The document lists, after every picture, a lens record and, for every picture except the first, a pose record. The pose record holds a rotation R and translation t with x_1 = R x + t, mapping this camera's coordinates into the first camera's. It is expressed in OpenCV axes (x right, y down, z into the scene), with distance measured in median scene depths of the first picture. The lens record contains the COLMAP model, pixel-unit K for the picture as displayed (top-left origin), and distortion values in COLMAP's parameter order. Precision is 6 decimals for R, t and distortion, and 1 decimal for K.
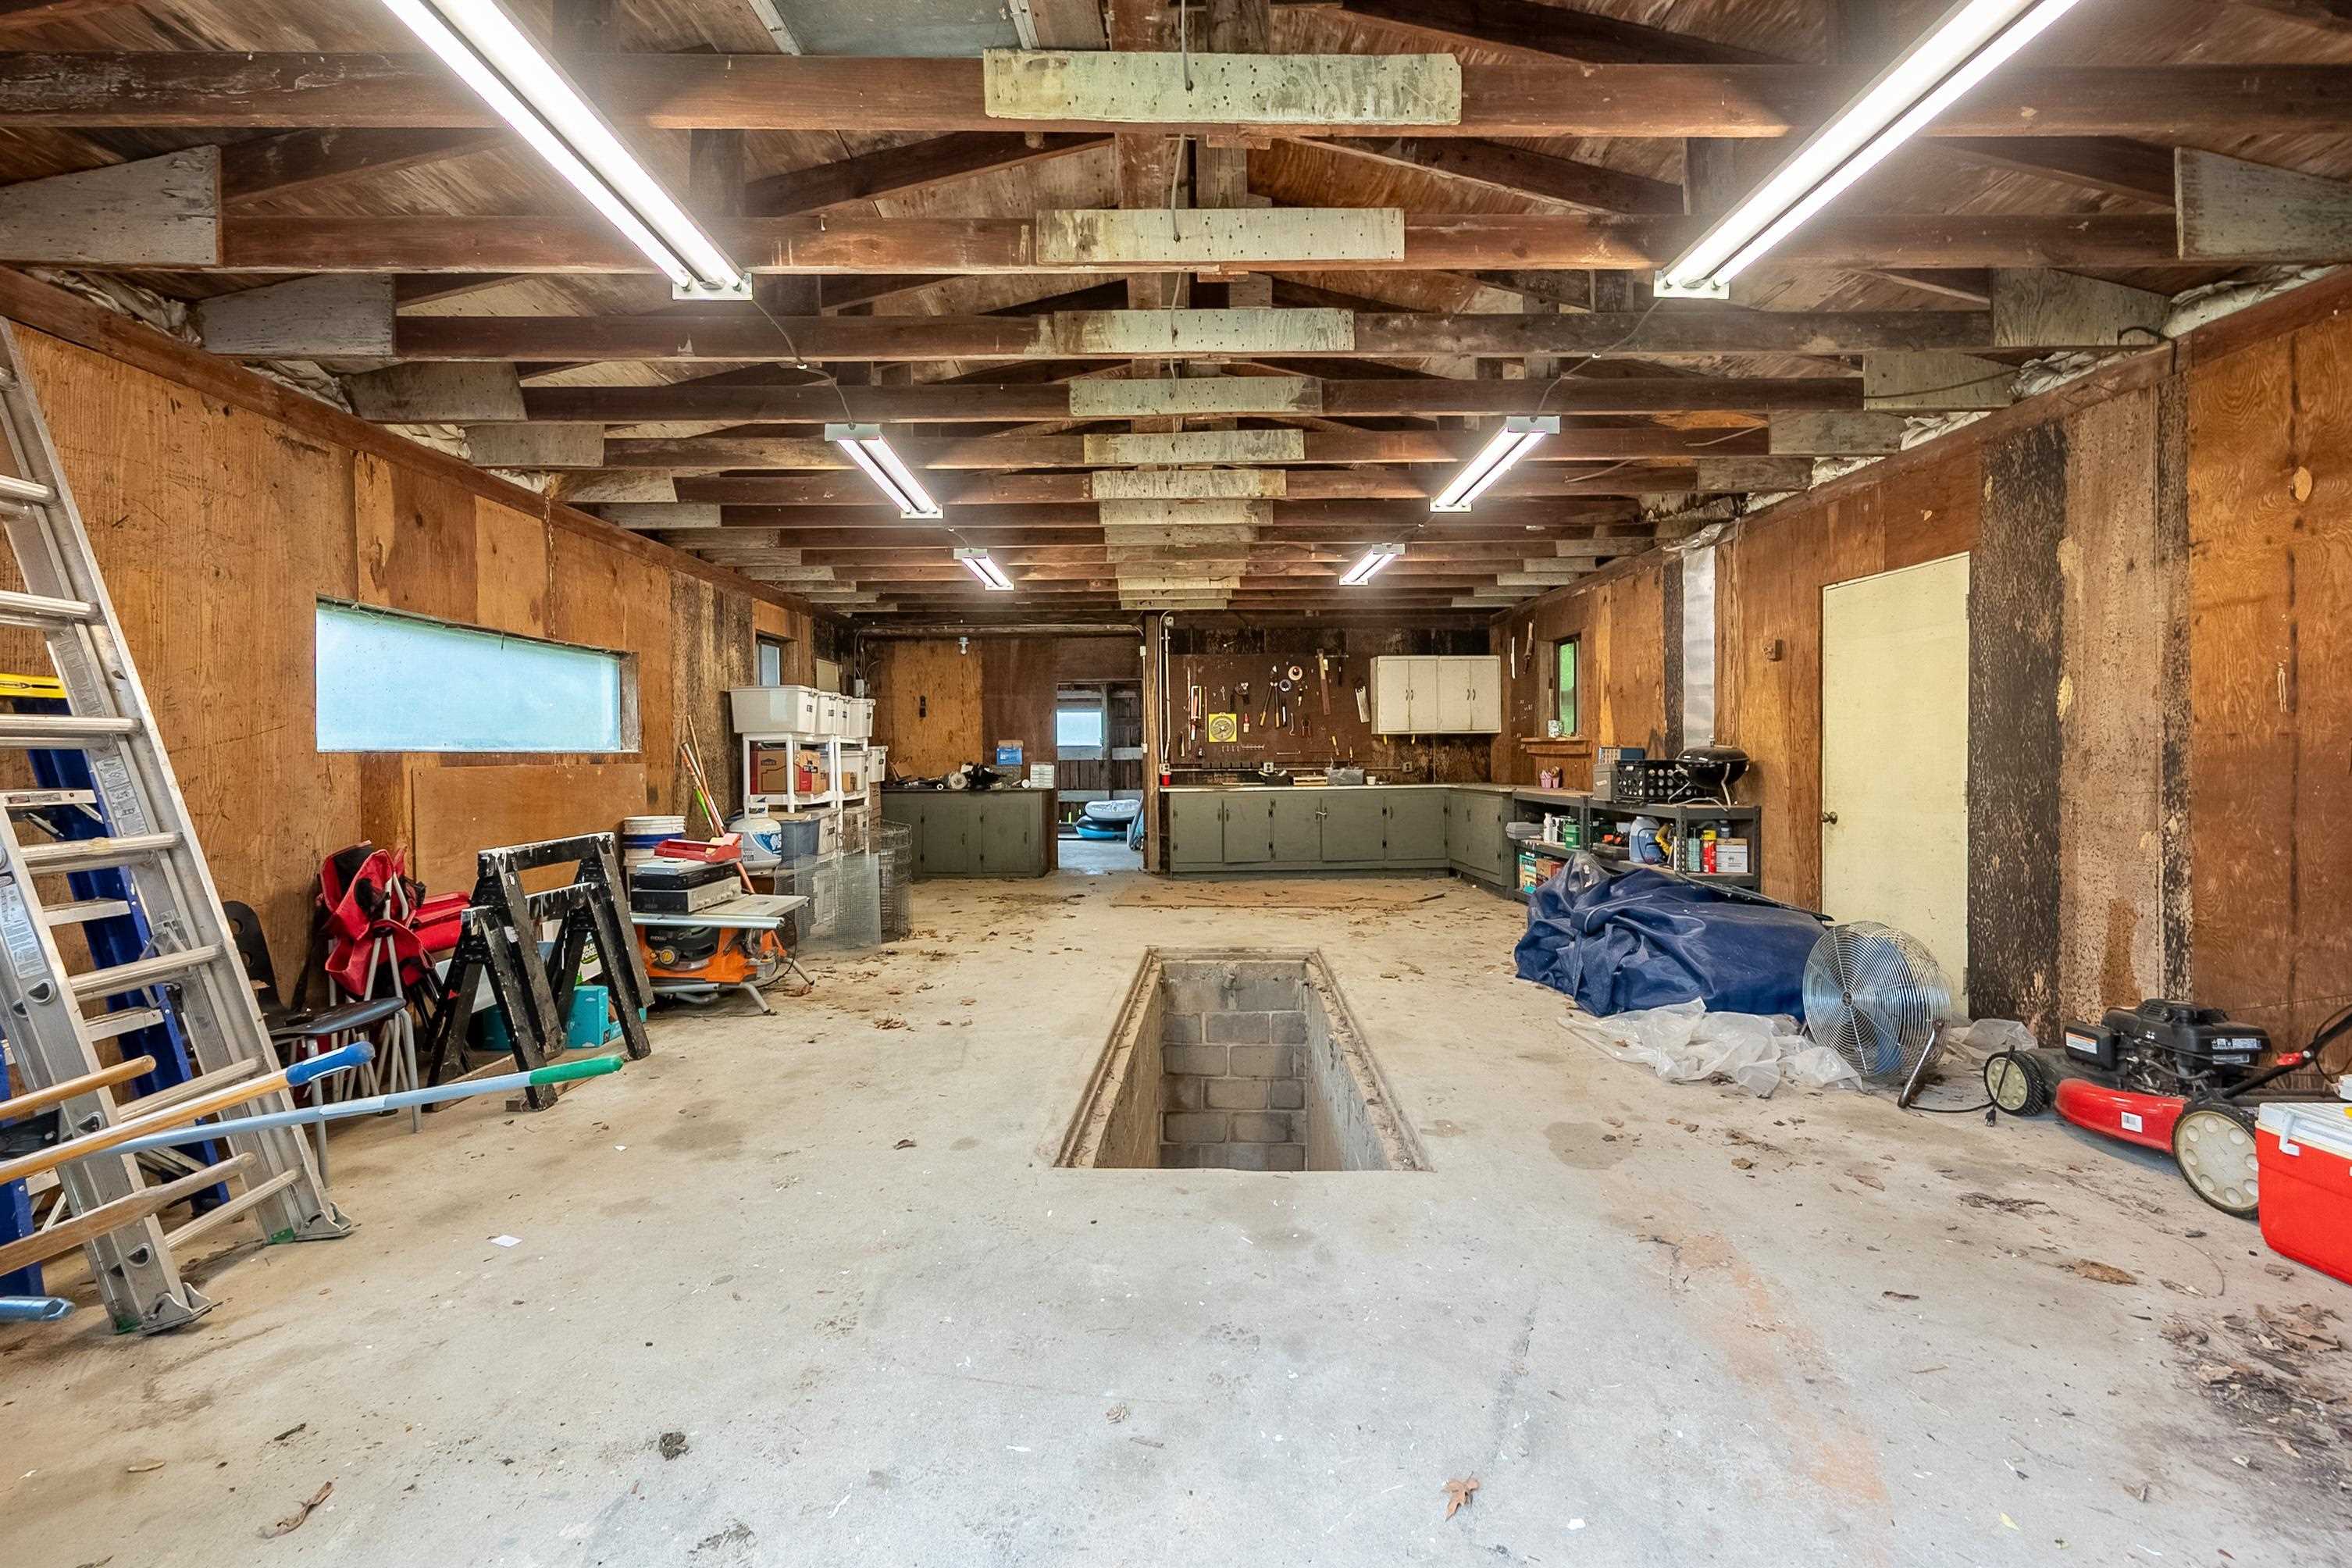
lens RADIAL K [[1008.5, 0, 1175.6], [0, 1008.5, 757.0], [0, 0, 1]] dist [0.000729, 0.000058]
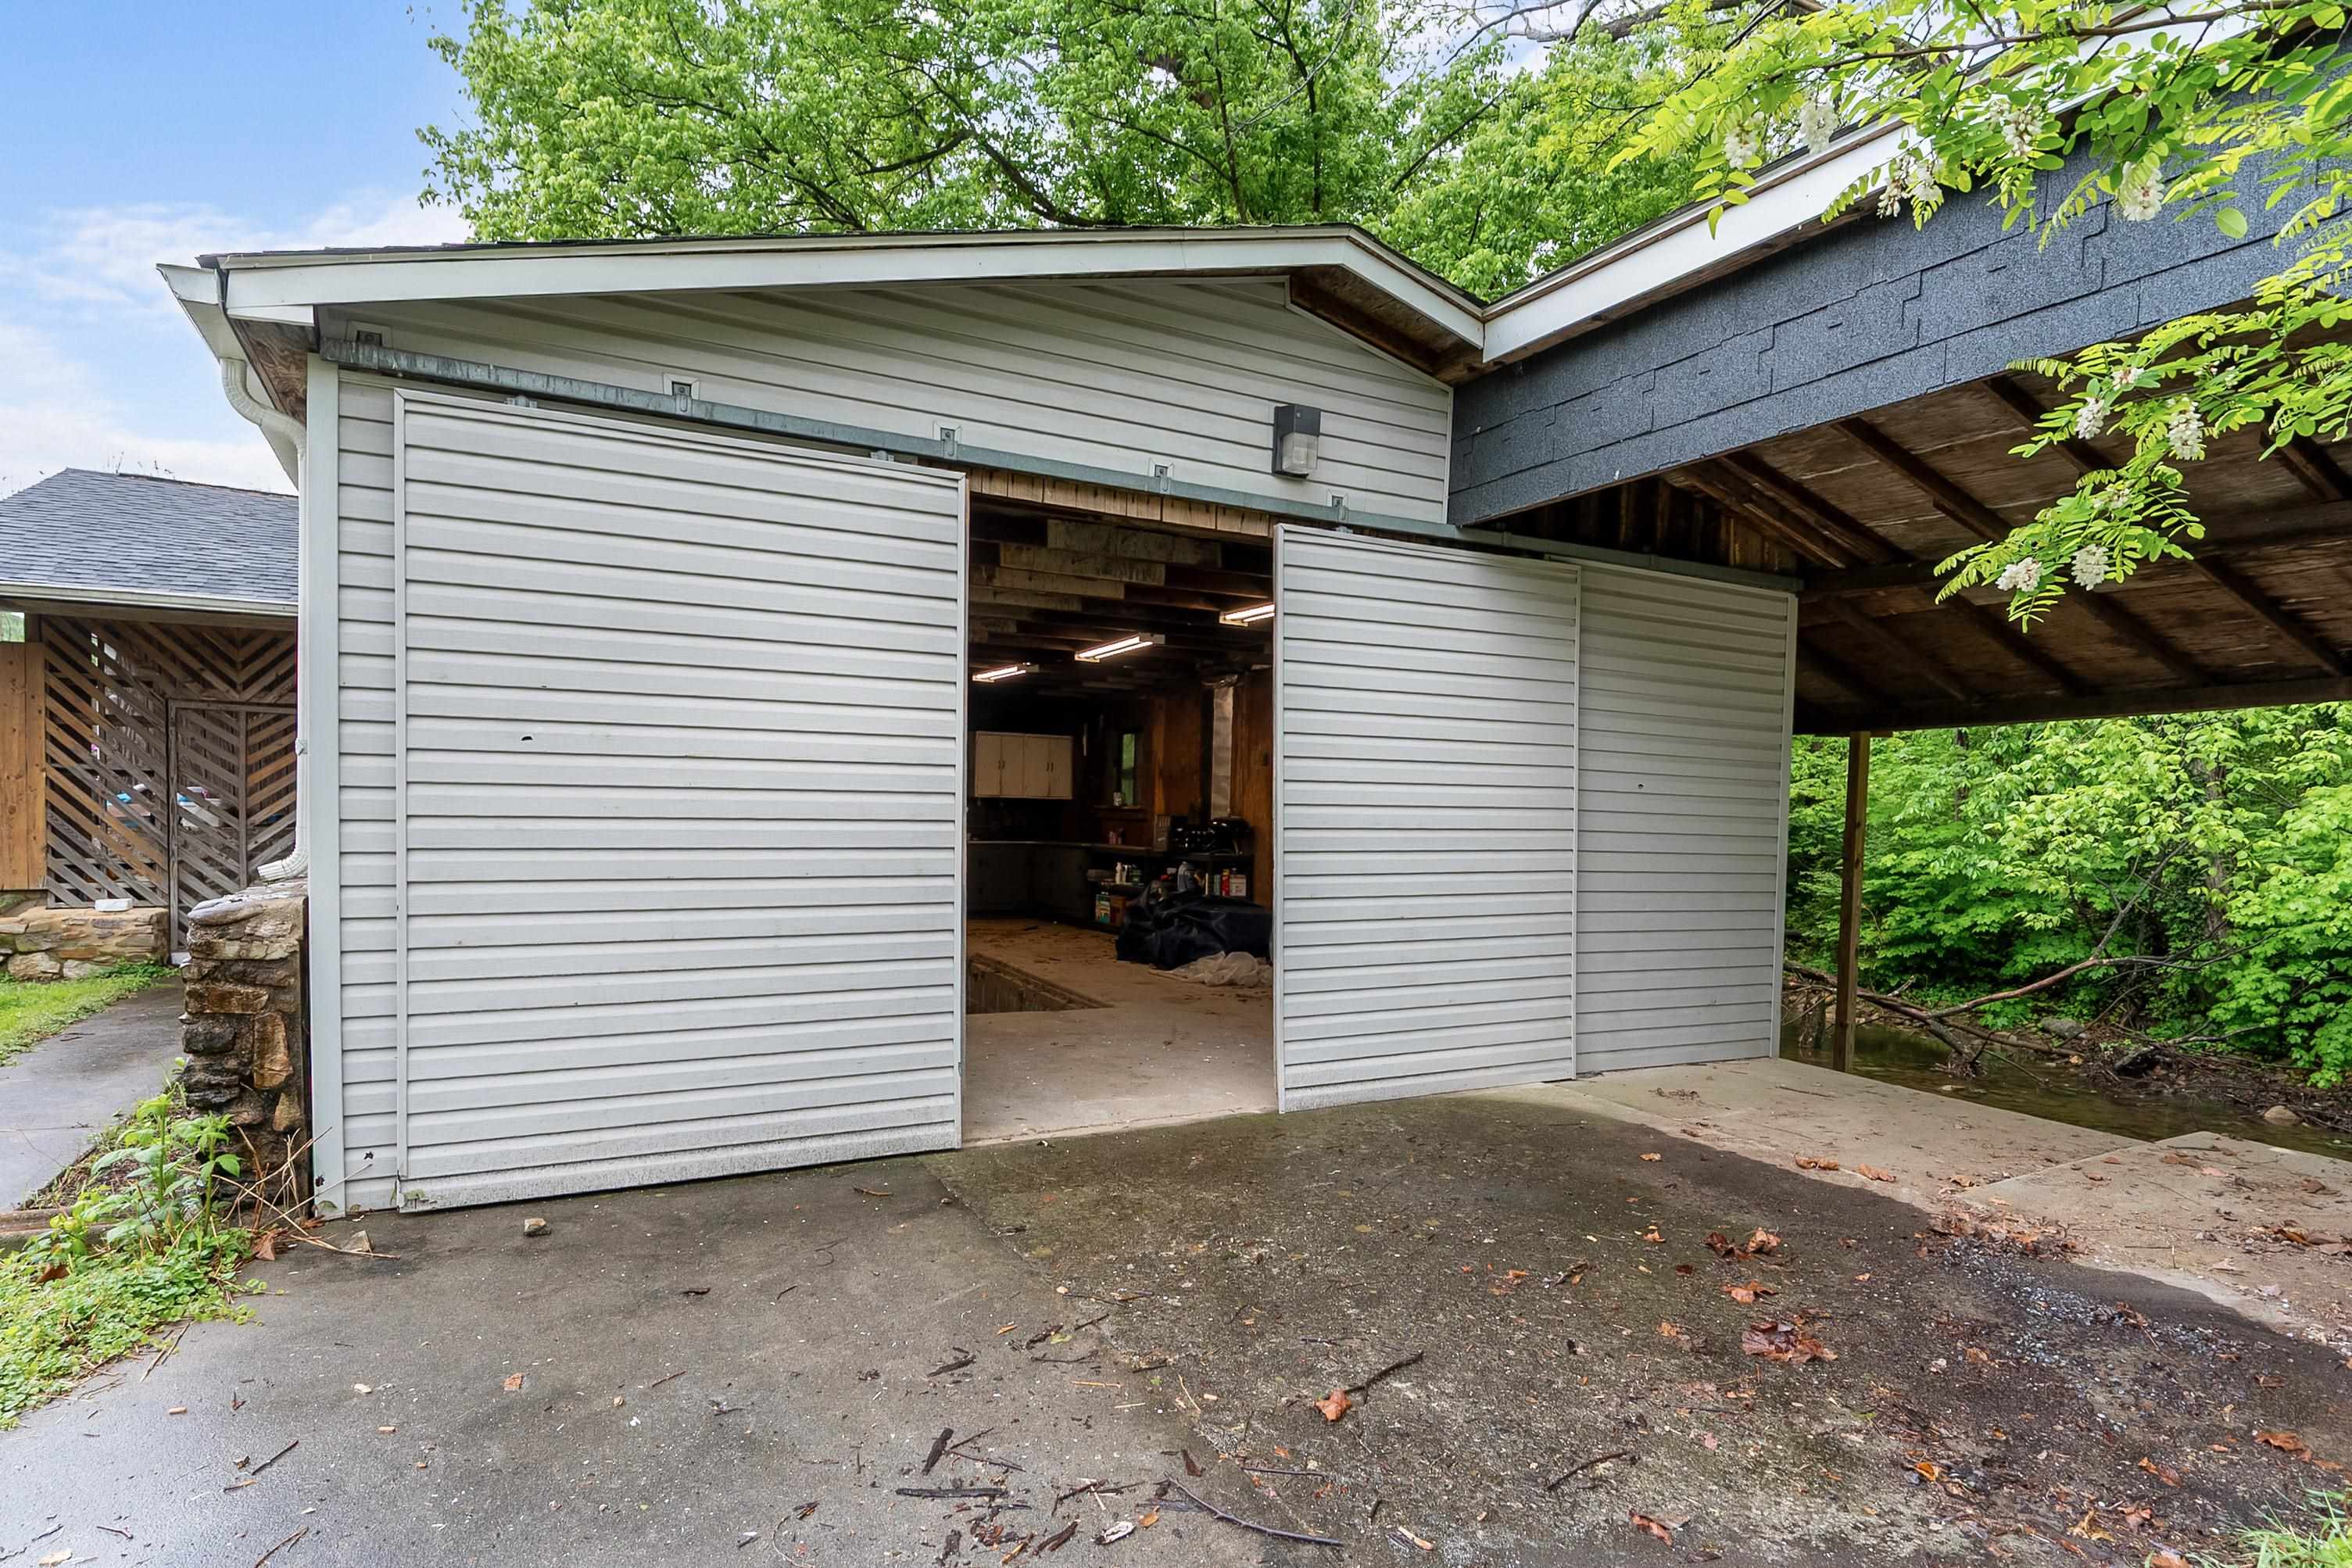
lens RADIAL K [[1283.1, 0, 1188.2], [0, 1283.1, 867.7], [0, 0, 1]] dist [0.000118, -0.000231]
pose [[0.891428, 0.007826, 0.453095, -0.407195], [-0.026574, 0.999033, 0.035027, 0.000585], [-0.452382, -0.043265, 0.890774, -0.716944]]
